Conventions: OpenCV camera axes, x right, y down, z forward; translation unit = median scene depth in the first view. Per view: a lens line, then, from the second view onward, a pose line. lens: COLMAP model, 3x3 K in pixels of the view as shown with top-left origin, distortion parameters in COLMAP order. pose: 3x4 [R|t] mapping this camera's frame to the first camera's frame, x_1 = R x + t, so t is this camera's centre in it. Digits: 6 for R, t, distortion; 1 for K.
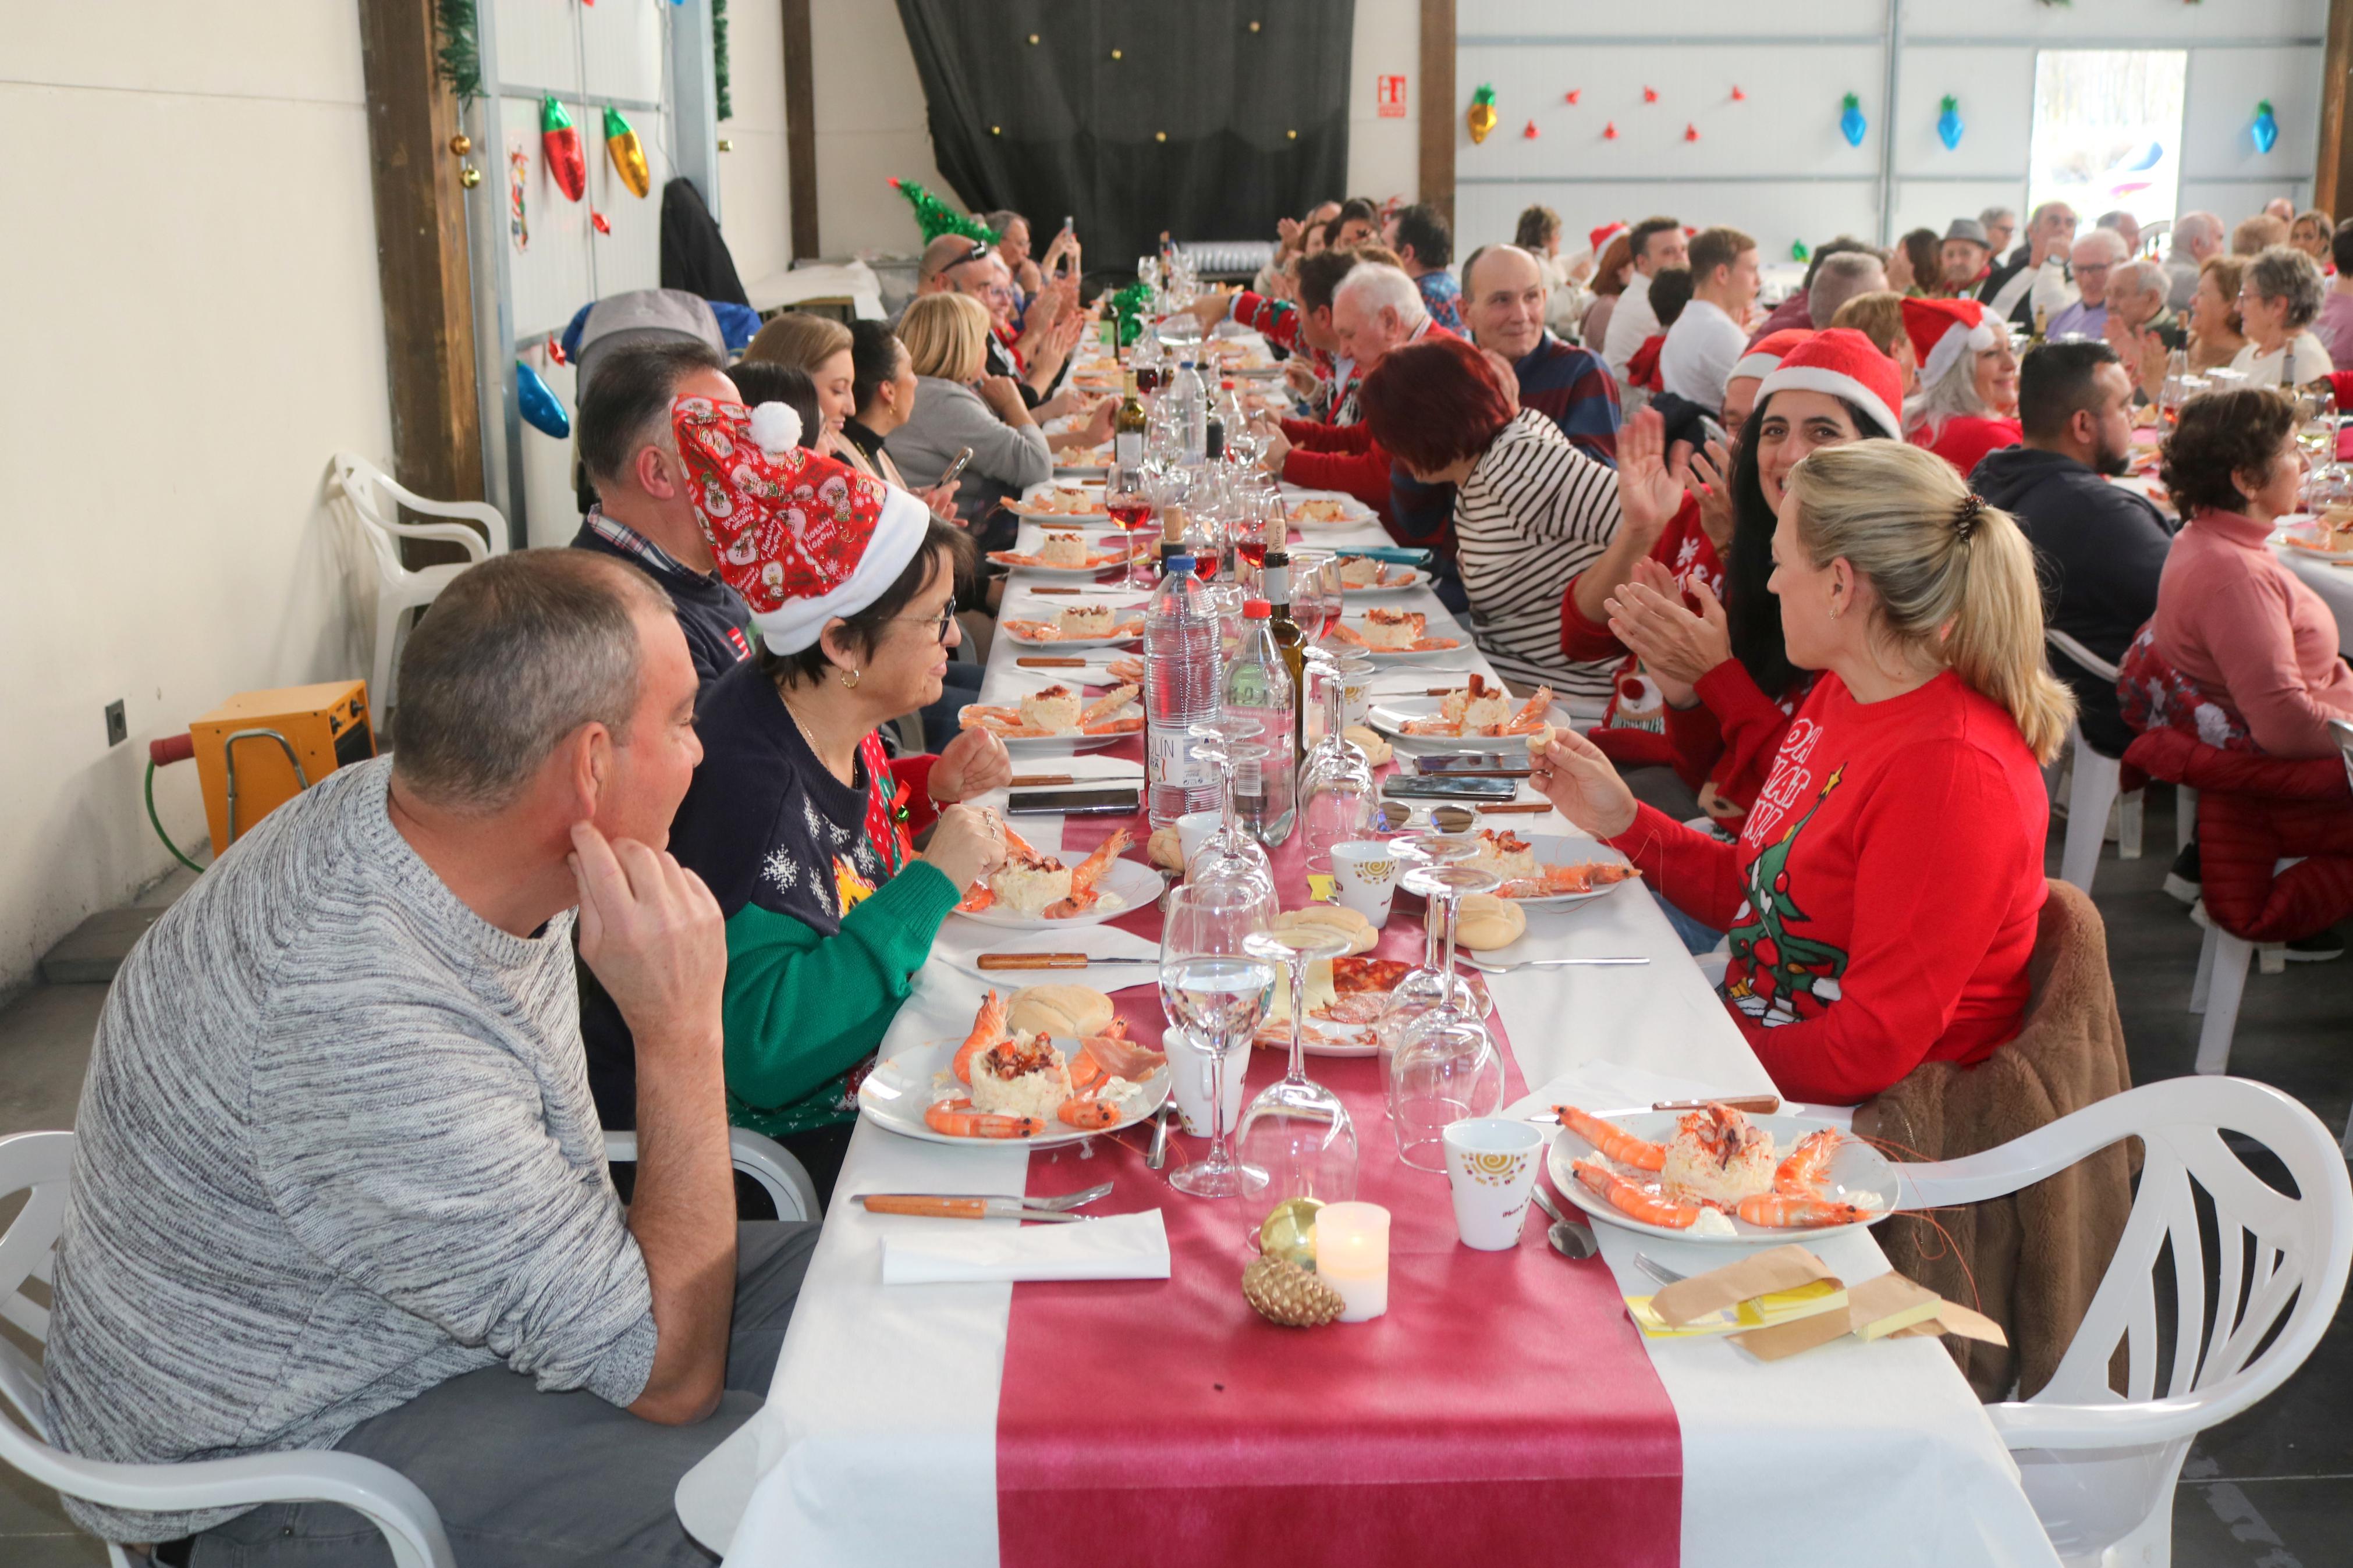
lens RADIAL K [[2576.7, 0, 1176.5], [0, 2576.7, 784.0], [0, 0, 1]] dist [-0.073725, 0.043151]
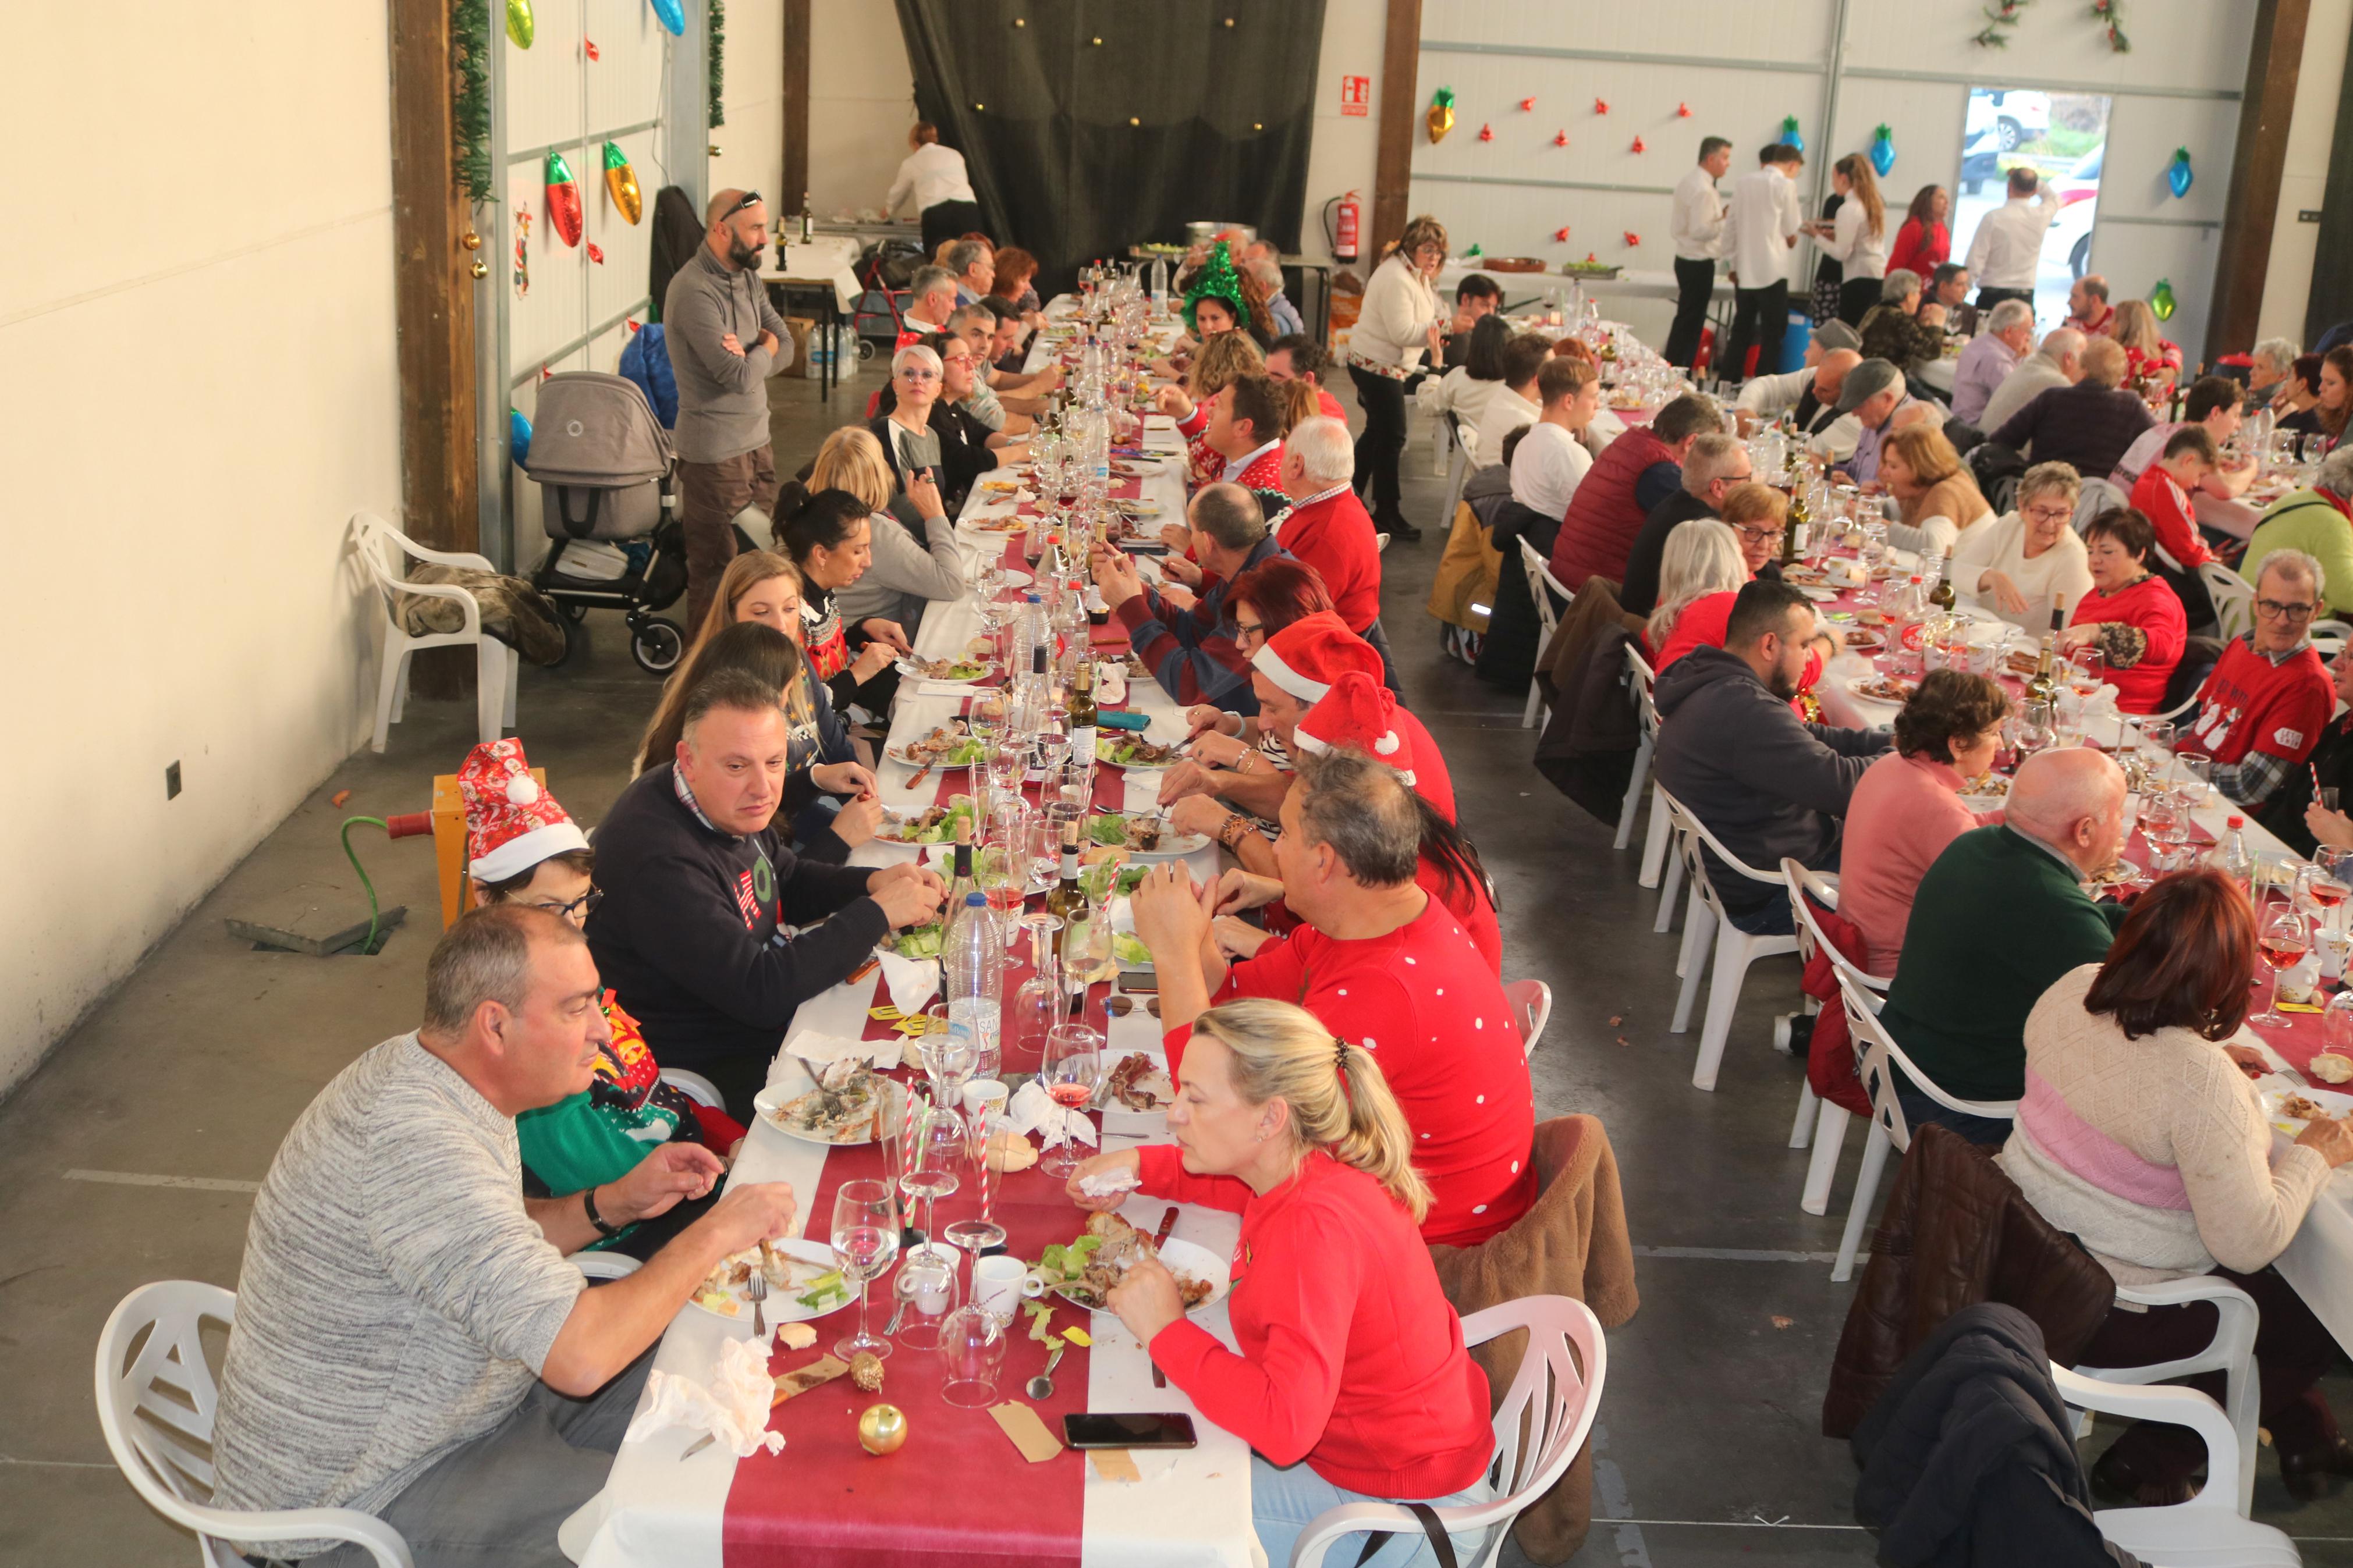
lens RADIAL K [[2592.9, 0, 1173.2], [0, 2592.9, 774.7], [0, 0, 1]] dist [-0.077572, 0.041188]
pose [[0.998050, 0.062047, 0.006738, 0.031547], [-0.062302, 0.996871, 0.048649, -0.059095], [-0.003698, -0.048974, 0.998793, -0.127466]]
